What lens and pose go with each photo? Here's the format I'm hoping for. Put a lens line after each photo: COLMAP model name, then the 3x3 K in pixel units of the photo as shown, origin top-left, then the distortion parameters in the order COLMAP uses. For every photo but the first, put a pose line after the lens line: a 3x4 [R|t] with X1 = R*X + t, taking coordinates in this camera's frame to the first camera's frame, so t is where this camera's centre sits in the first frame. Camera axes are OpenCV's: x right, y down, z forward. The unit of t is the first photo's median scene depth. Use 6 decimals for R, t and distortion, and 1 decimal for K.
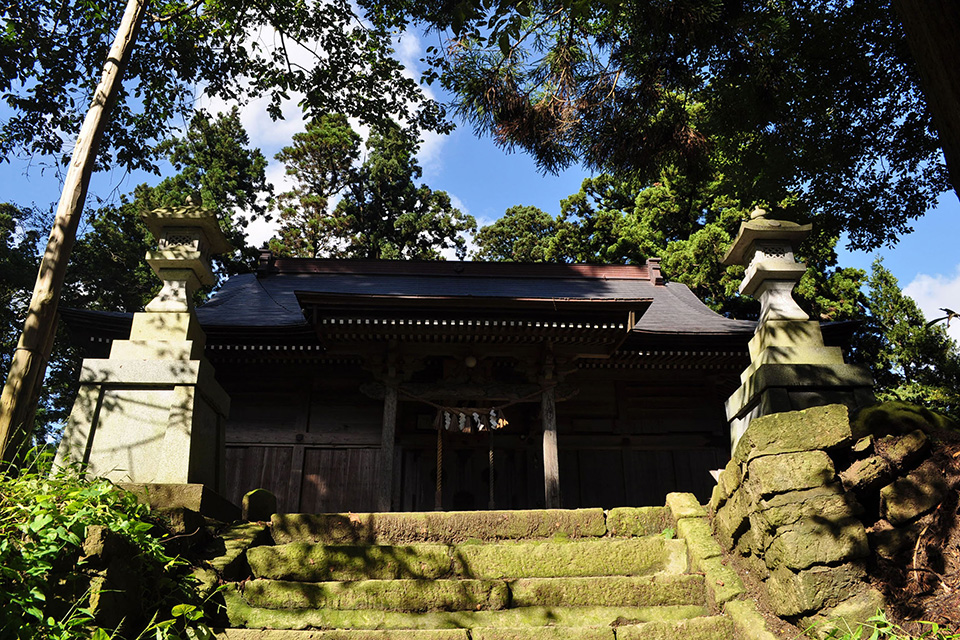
lens RADIAL K [[749.2, 0, 480.0], [0, 749.2, 320.0], [0, 0, 1]] dist [-0.079961, 0.001247]
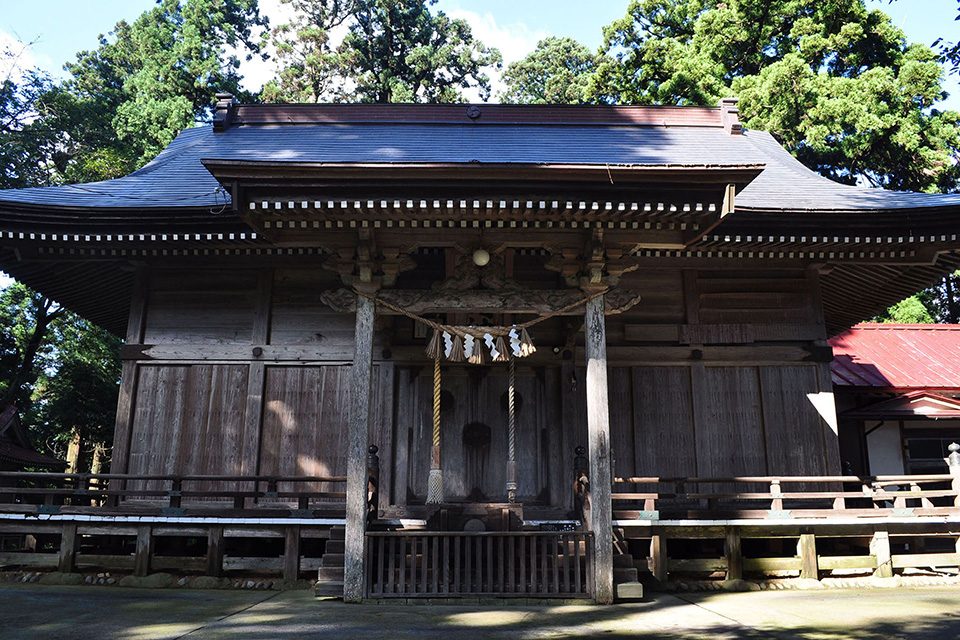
lens RADIAL K [[749.2, 0, 480.0], [0, 749.2, 320.0], [0, 0, 1]] dist [-0.079961, 0.001247]
pose [[0.999080, -0.002051, -0.042840, 0.005712], [0.010784, 0.978782, 0.204620, -0.010191], [0.041511, -0.204893, 0.977904, 0.119222]]
